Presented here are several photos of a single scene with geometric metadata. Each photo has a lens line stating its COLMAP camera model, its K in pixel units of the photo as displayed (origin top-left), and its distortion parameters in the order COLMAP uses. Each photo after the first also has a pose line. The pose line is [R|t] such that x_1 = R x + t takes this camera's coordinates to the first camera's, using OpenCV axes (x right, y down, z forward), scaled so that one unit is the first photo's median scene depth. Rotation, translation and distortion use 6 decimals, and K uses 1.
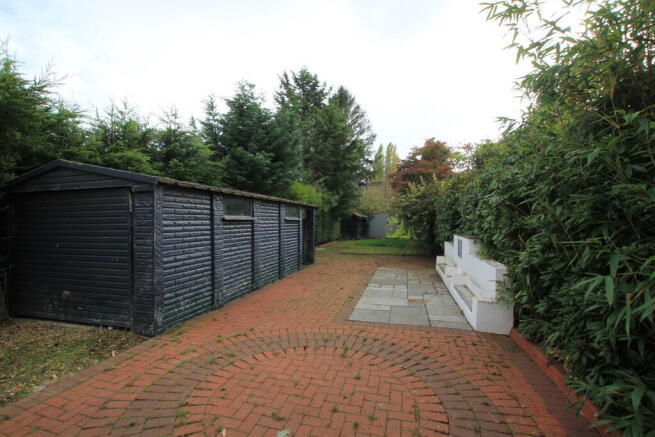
lens RADIAL K [[300.4, 0, 326.3], [0, 300.4, 220.9], [0, 0, 1]] dist [0.000157, -0.000011]
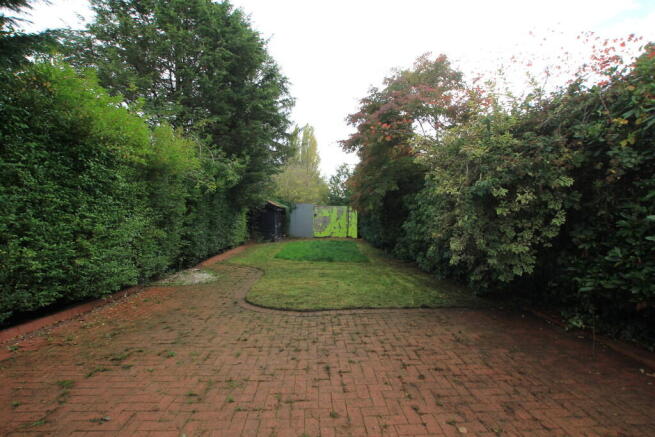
lens RADIAL K [[300.4, 0, 326.1], [0, 300.4, 219.4], [0, 0, 1]] dist [0.000157, -0.000011]
pose [[0.956162, -0.001077, 0.292837, 0.022585], [-0.005886, 0.999720, 0.022897, -0.001685], [-0.292780, -0.023617, 0.955888, 0.383885]]
